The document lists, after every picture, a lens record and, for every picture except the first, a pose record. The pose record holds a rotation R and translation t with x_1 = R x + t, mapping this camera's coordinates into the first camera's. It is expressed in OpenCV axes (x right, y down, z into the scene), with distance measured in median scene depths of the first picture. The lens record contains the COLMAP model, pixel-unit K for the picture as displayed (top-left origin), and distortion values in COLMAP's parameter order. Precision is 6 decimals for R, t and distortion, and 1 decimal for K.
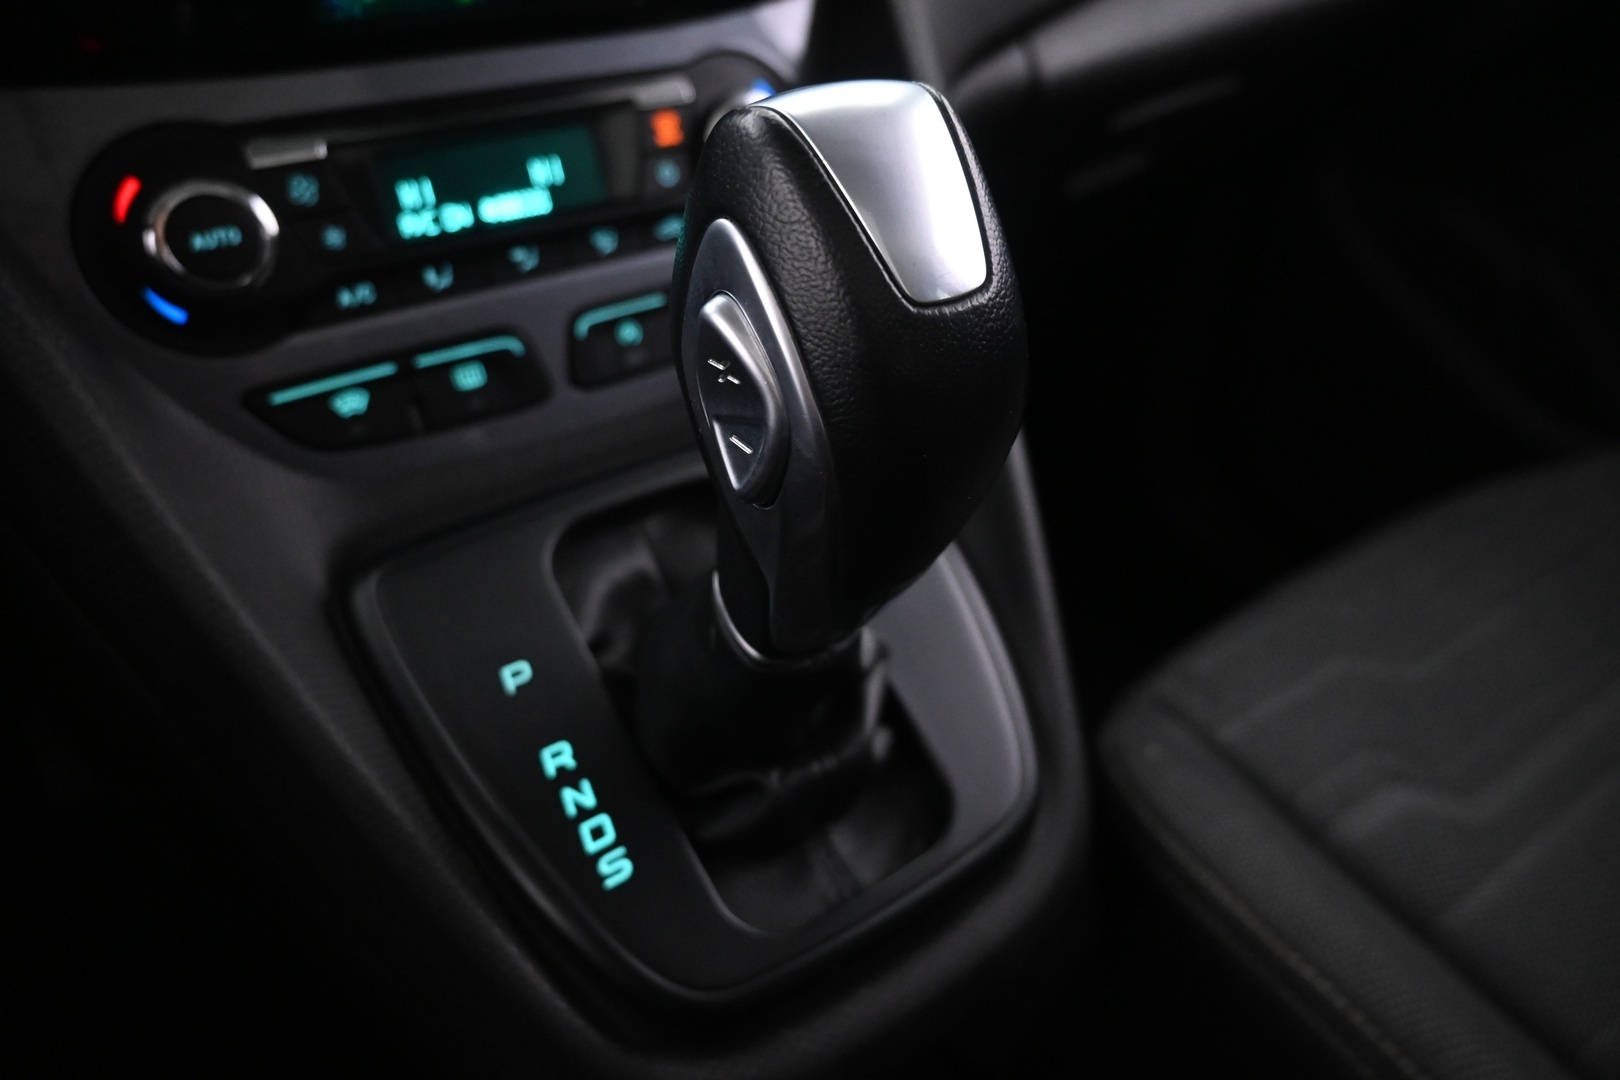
lens RADIAL K [[1095.9, 0, 809.9], [0, 1095.9, 544.6], [0, 0, 1]] dist [-0.009037, 0.003330]
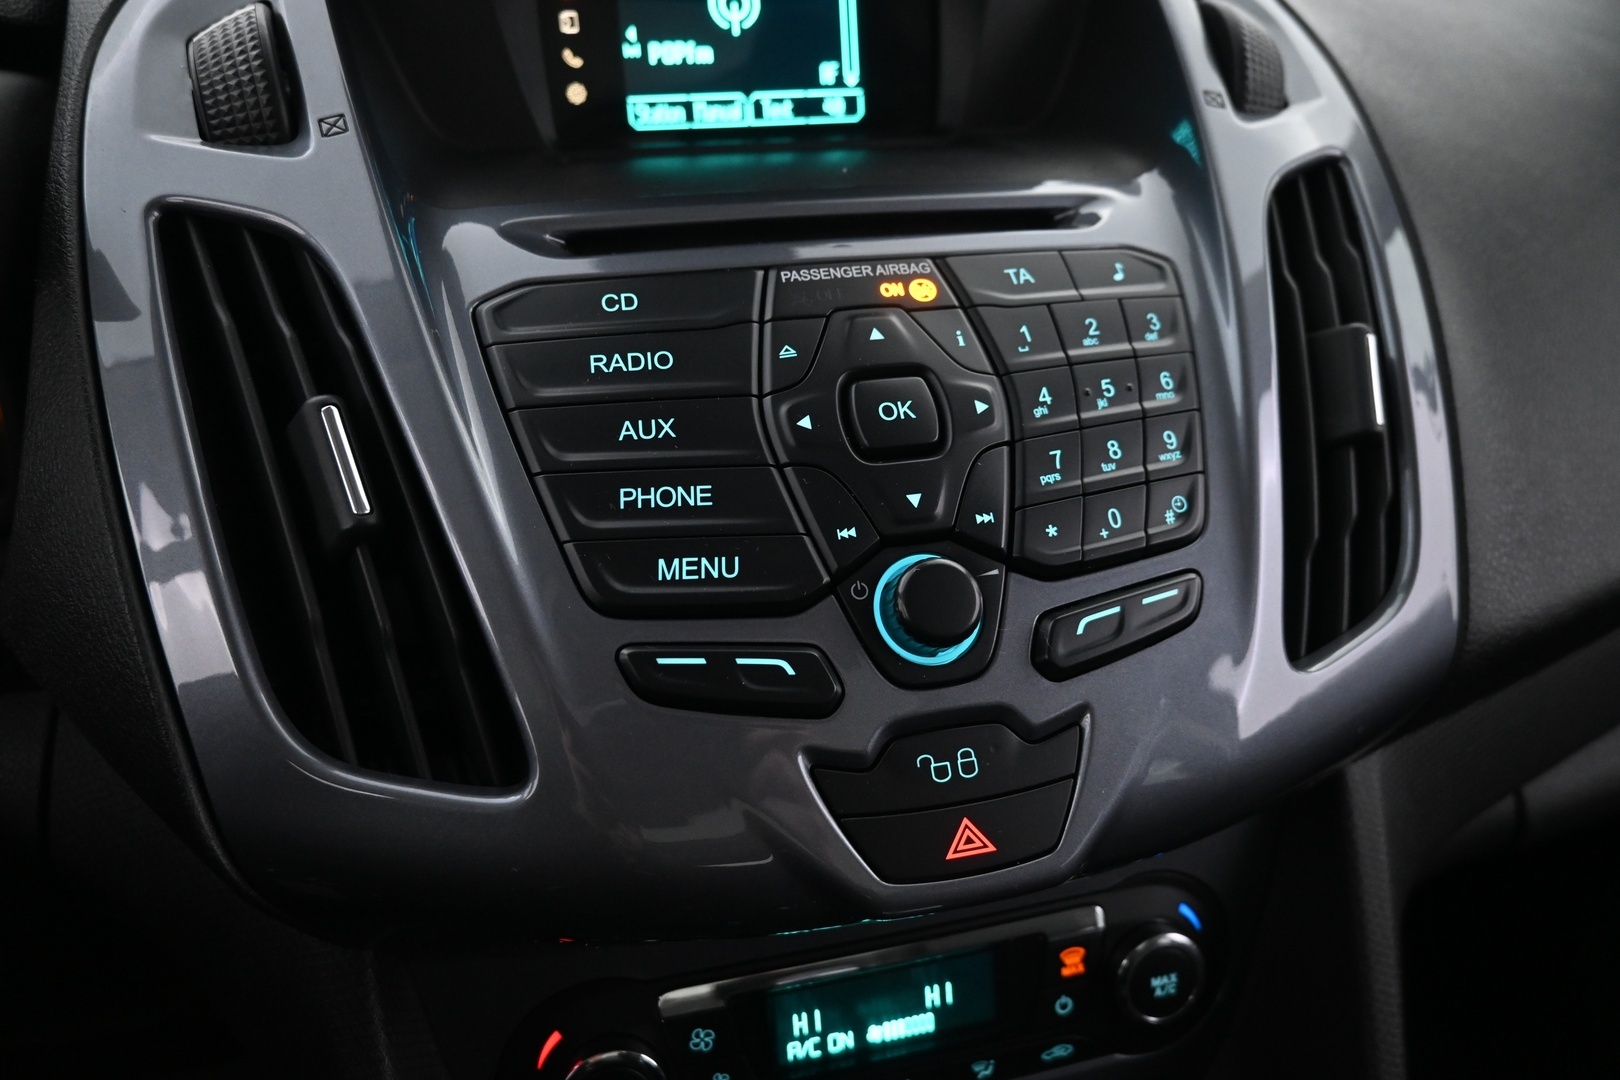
lens RADIAL K [[1095.9, 0, 821.8], [0, 1095.9, 539.3], [0, 0, 1]] dist [-0.009037, 0.003330]
pose [[0.928188, 0.176040, -0.327838, -0.096537], [-0.211424, 0.974488, -0.075320, -0.683087], [0.306215, 0.139224, 0.941727, -0.003123]]
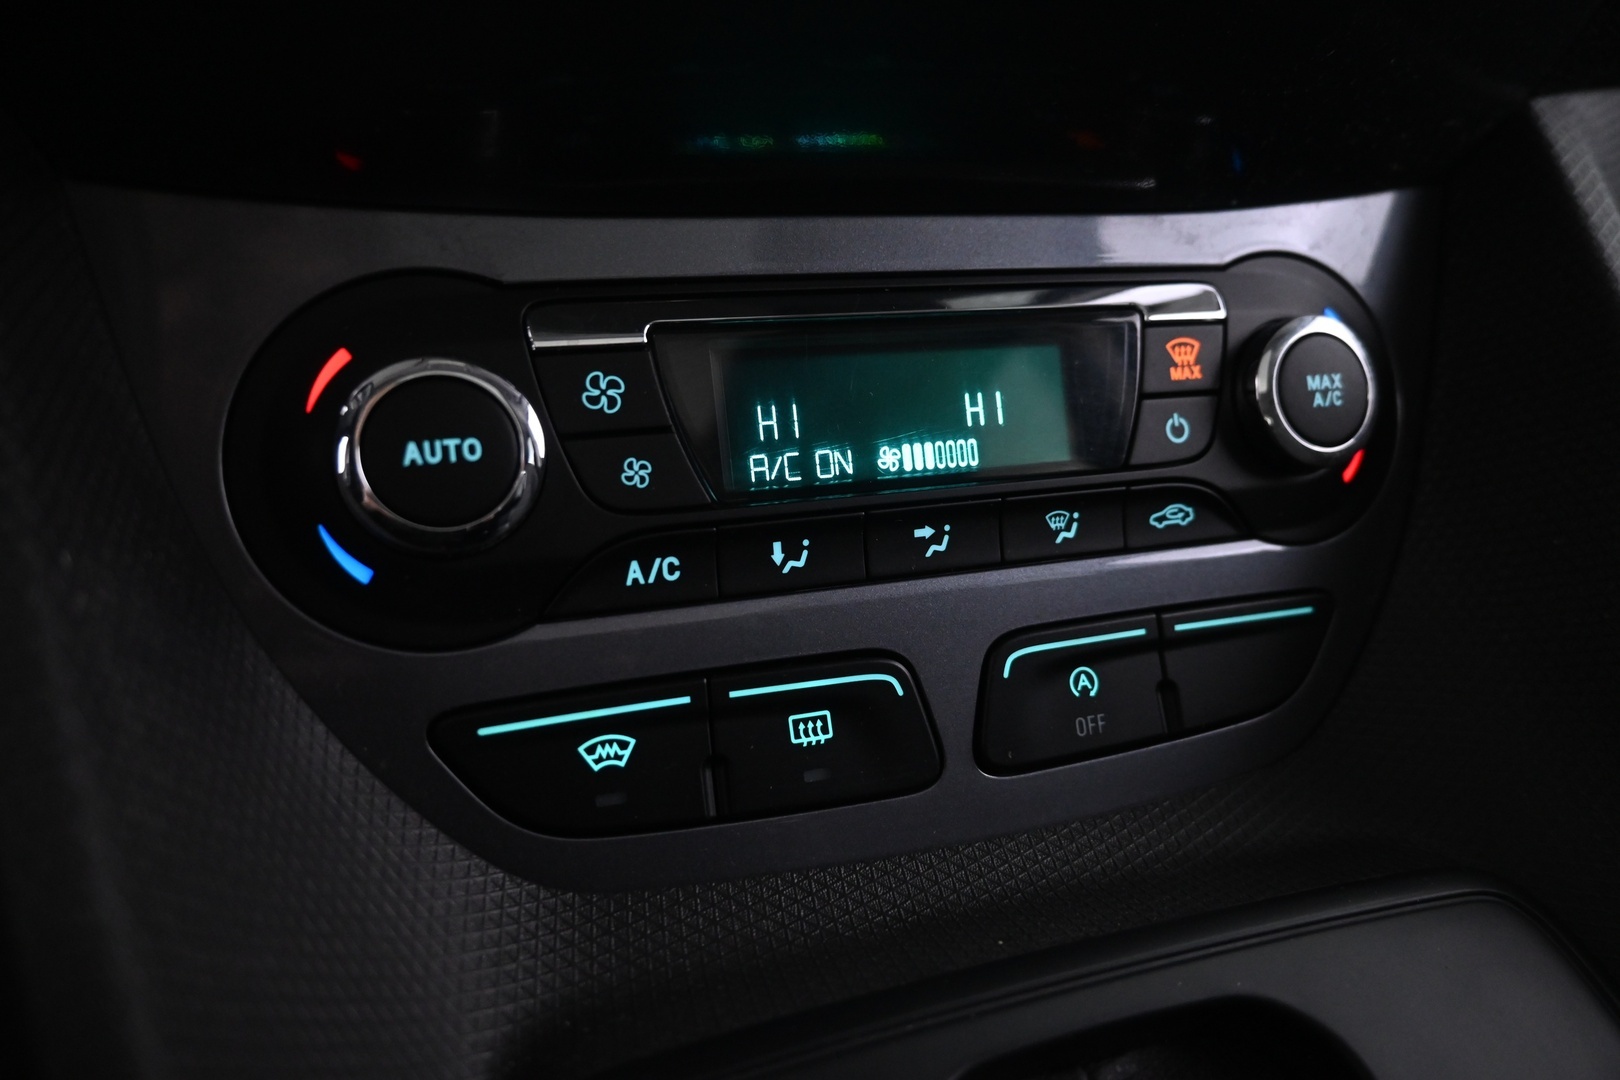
lens RADIAL K [[1095.9, 0, 799.2], [0, 1095.9, 534.3], [0, 0, 1]] dist [-0.009037, 0.003330]
pose [[0.956143, 0.093047, -0.277726, -0.175105], [-0.165168, 0.954343, -0.248896, -0.111476], [0.241887, 0.283851, 0.927857, 0.459739]]
